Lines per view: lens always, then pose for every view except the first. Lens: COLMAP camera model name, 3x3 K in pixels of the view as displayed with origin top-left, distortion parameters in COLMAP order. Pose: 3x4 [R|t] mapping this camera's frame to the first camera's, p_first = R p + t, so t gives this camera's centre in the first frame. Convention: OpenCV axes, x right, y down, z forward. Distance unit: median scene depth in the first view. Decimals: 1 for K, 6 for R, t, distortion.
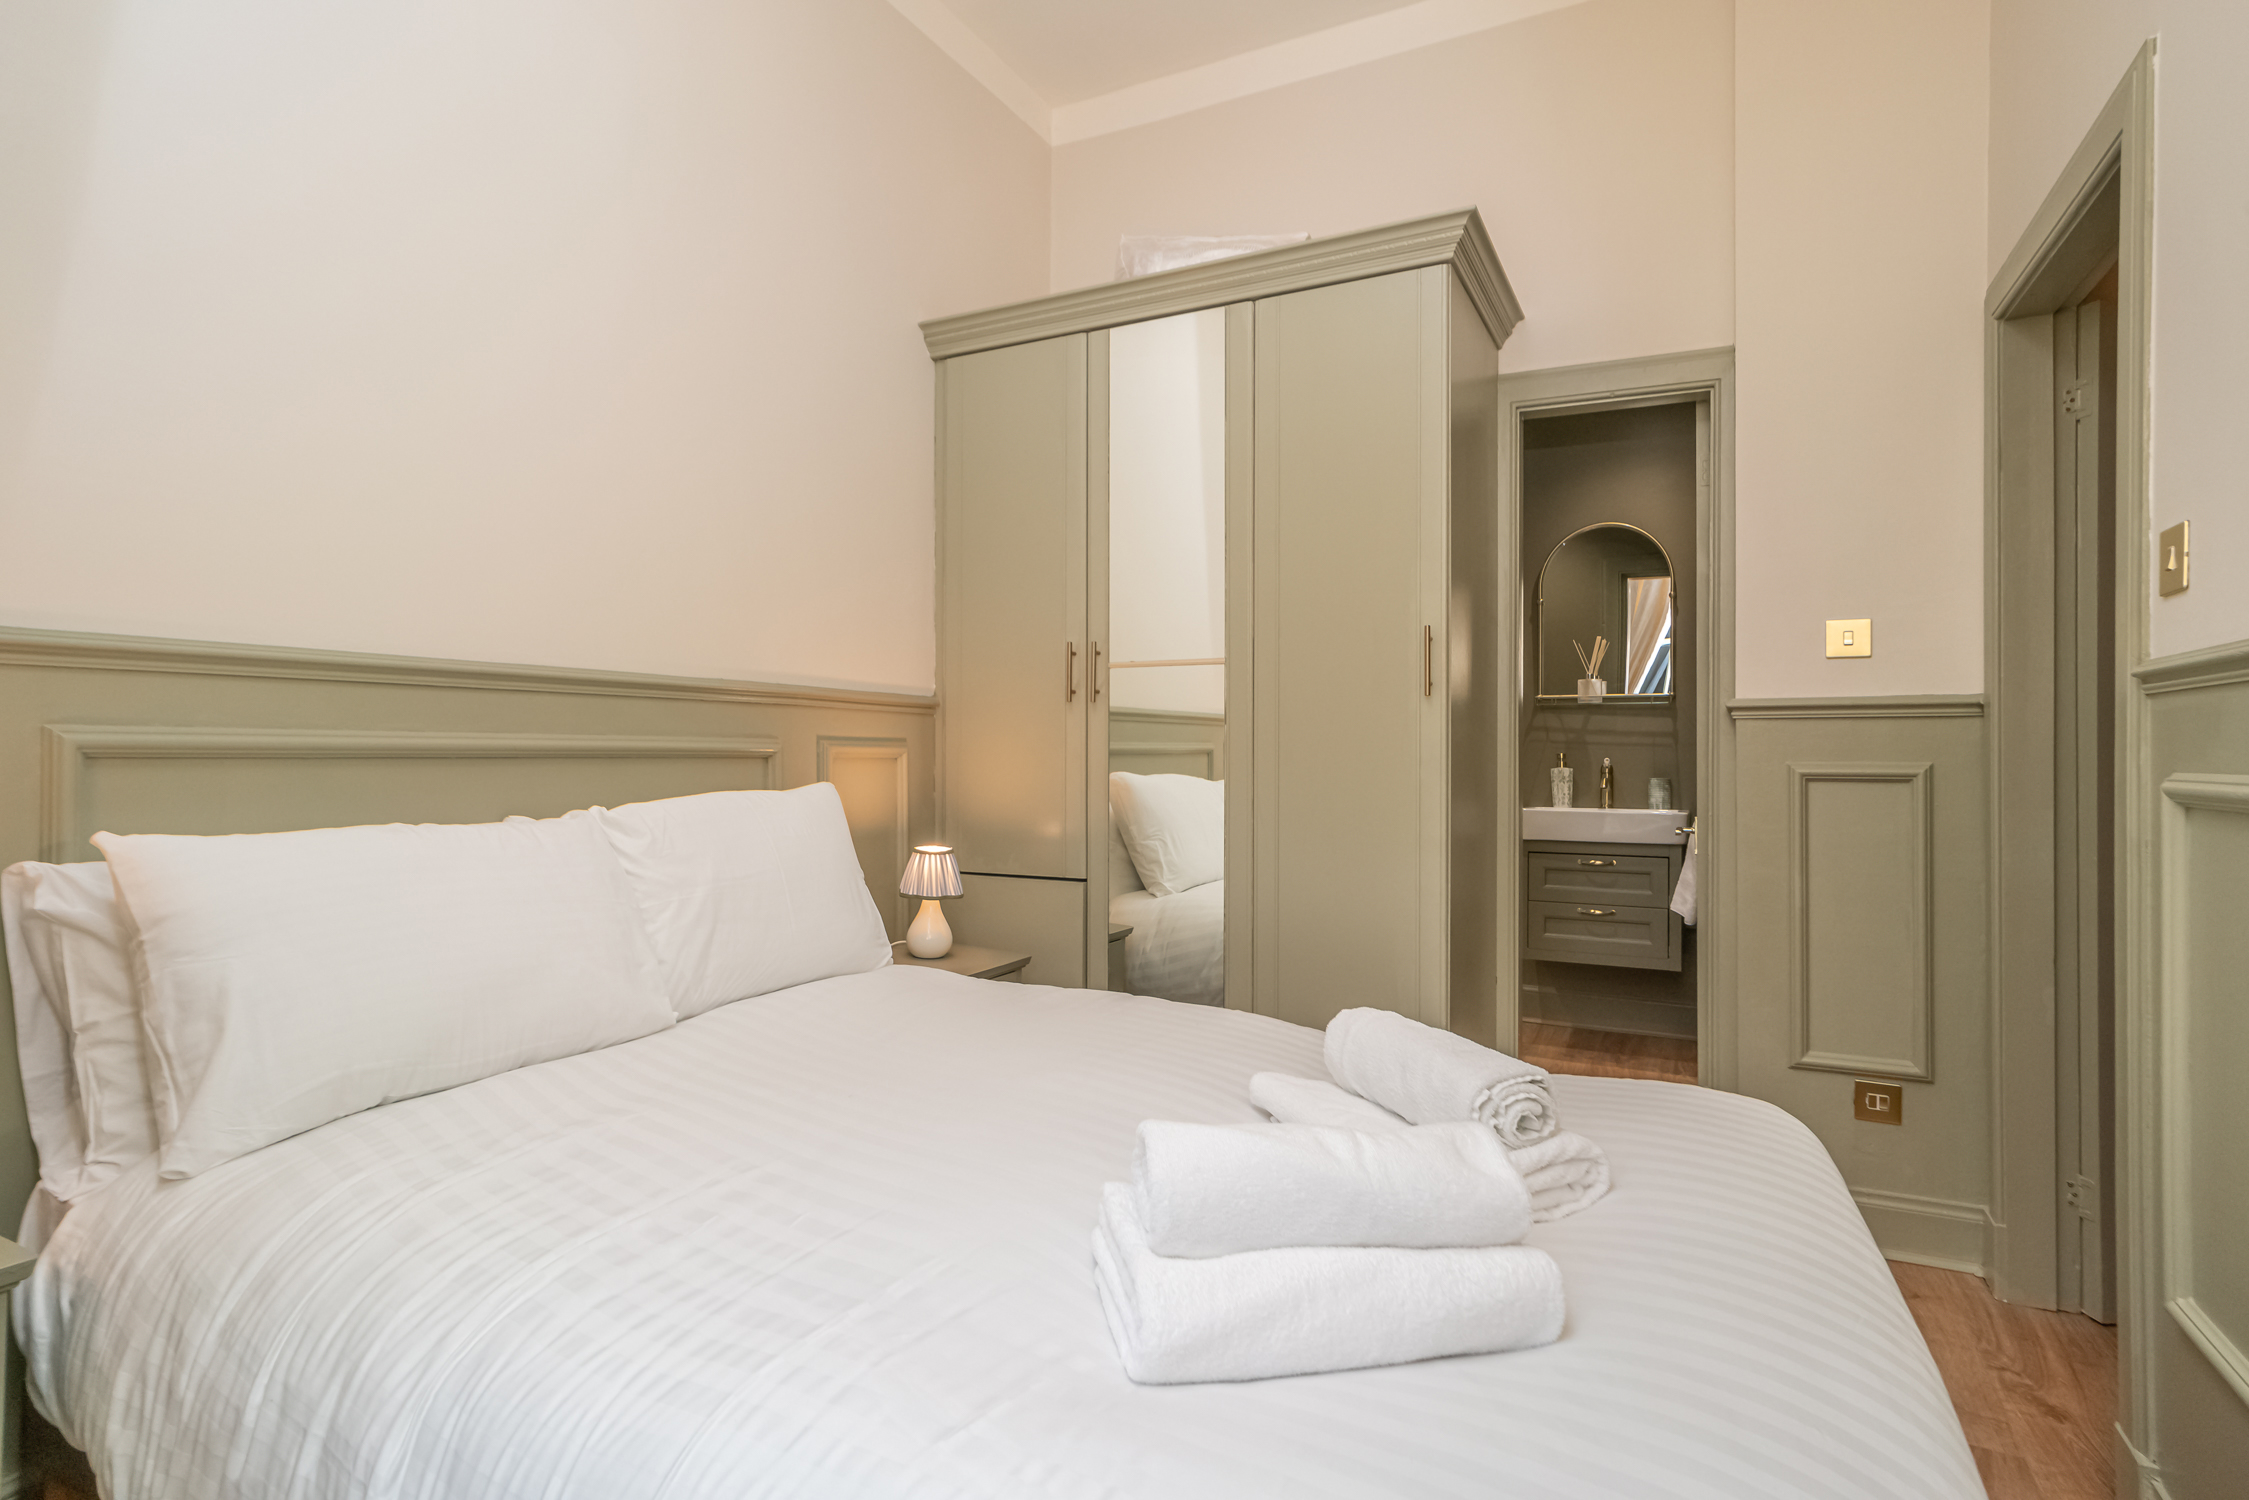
lens RADIAL K [[1134.2, 0, 1104.6], [0, 1134.2, 745.0], [0, 0, 1]] dist [-0.018075, 0.018238]
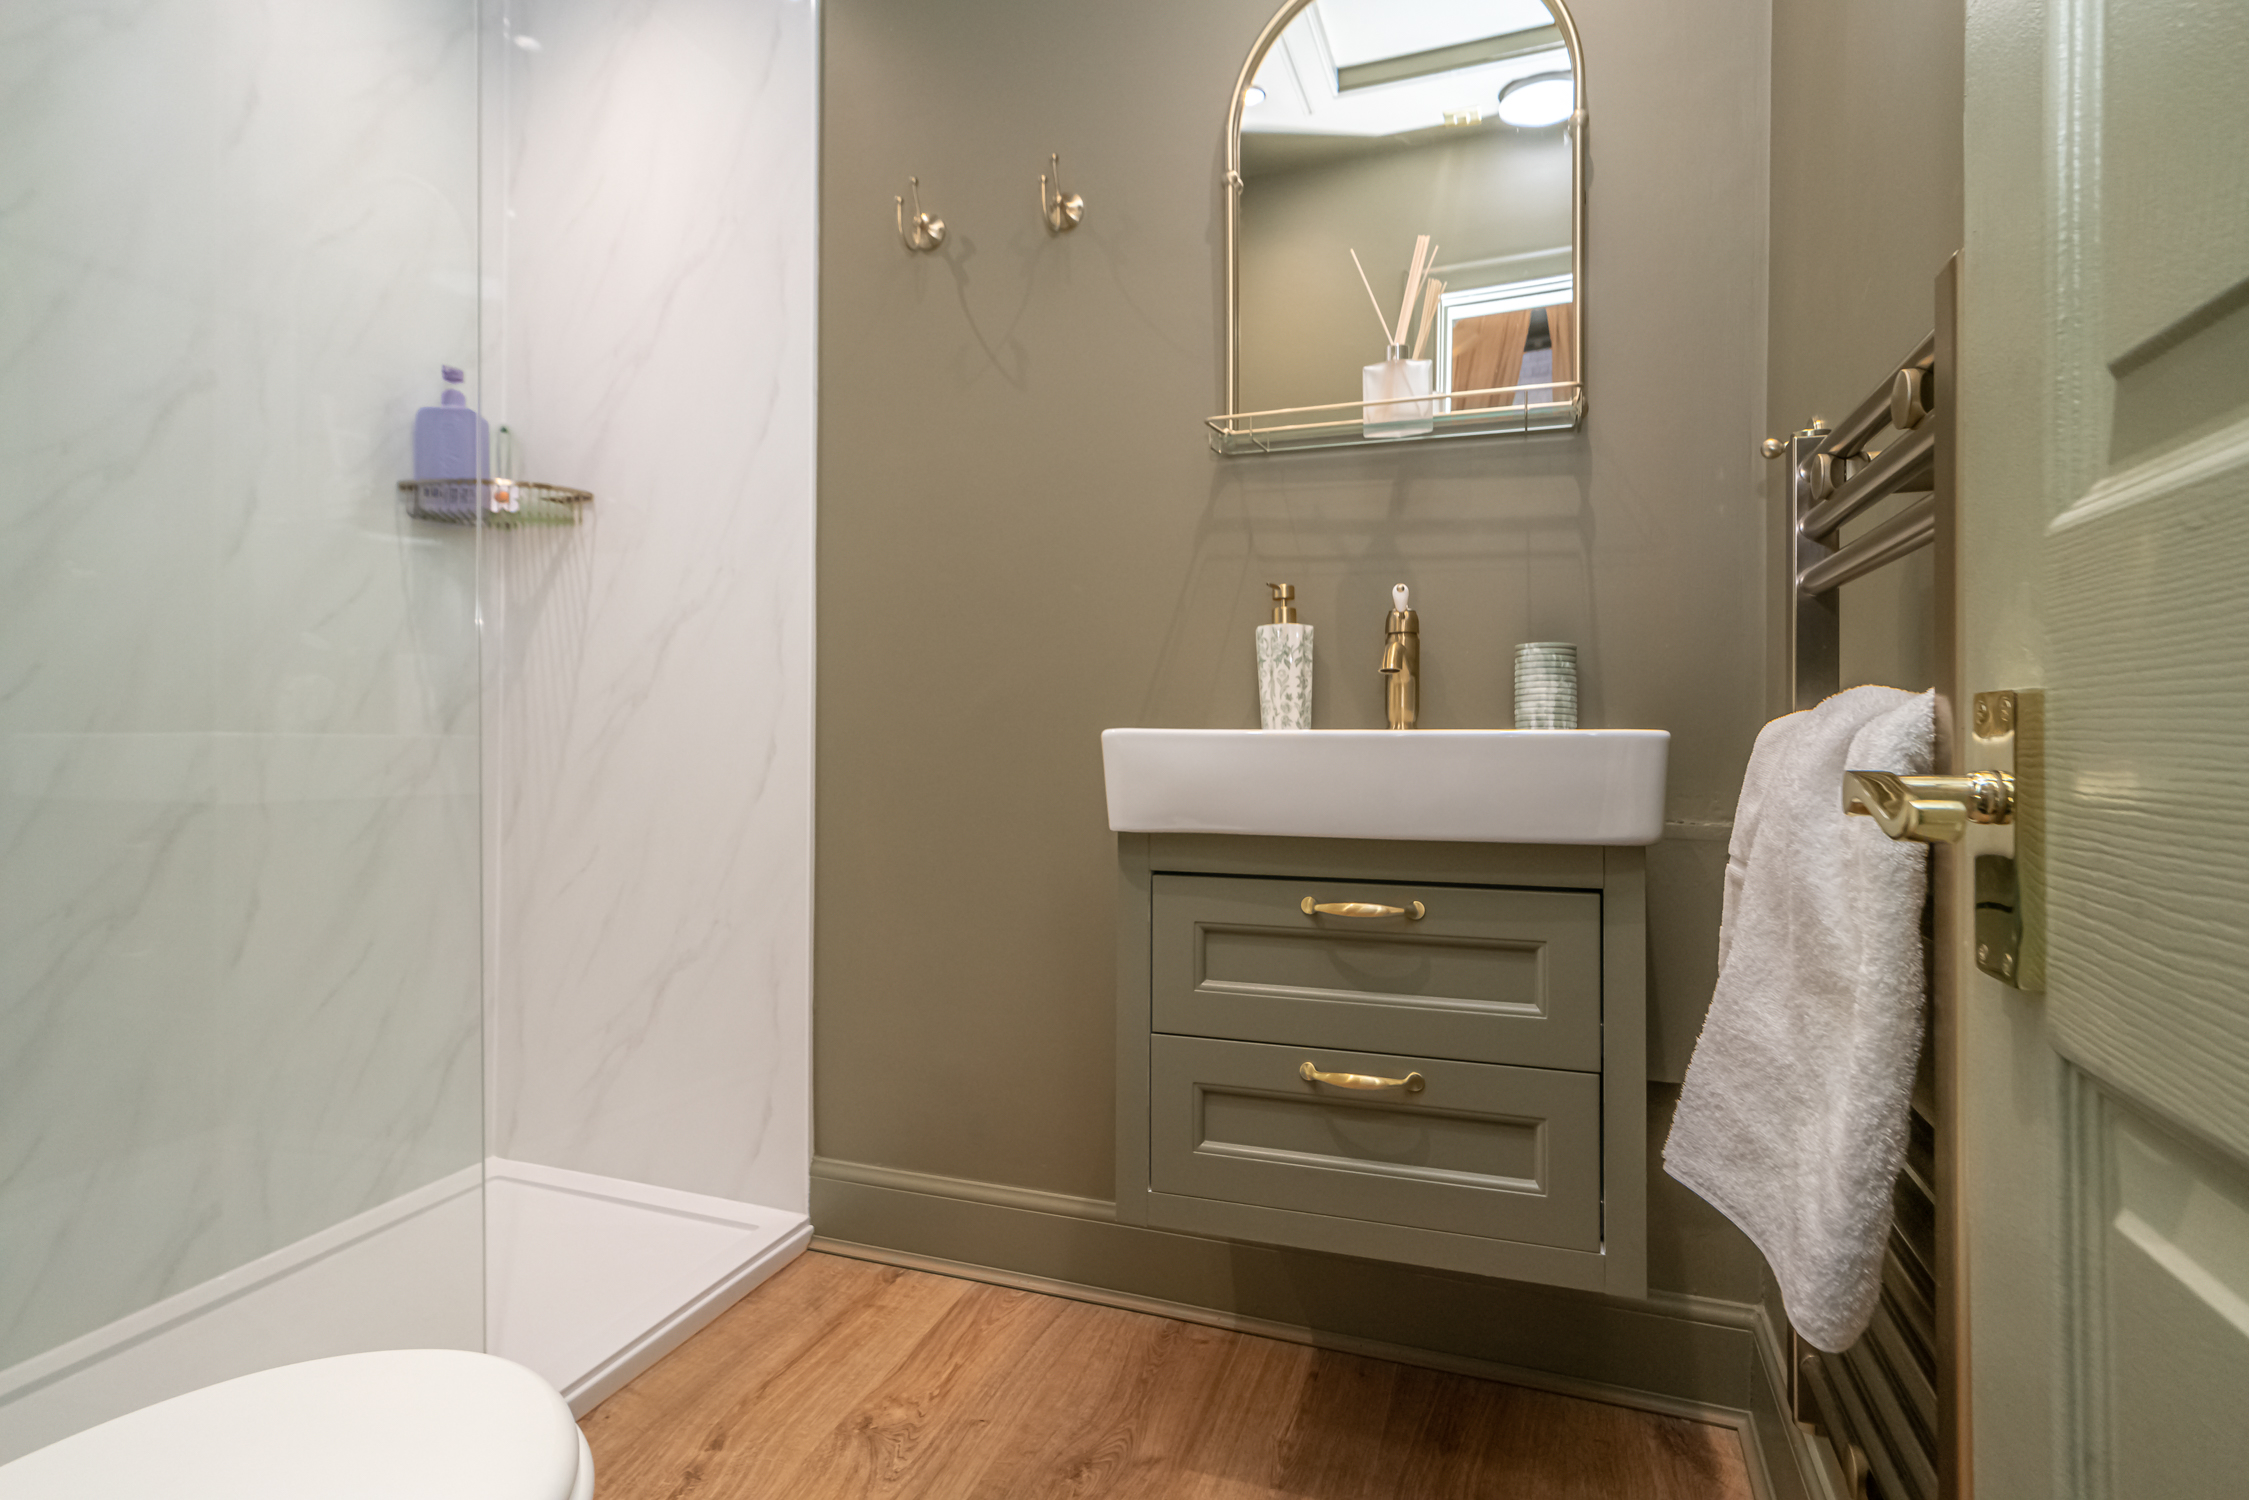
lens RADIAL K [[1134.2, 0, 1104.6], [0, 1134.2, 745.0], [0, 0, 1]] dist [-0.018075, 0.018238]
pose [[0.989630, -0.012776, 0.143074, 0.304339], [0.010263, 0.999780, 0.018293, 0.052589], [-0.143276, -0.016635, 0.989543, 0.670311]]
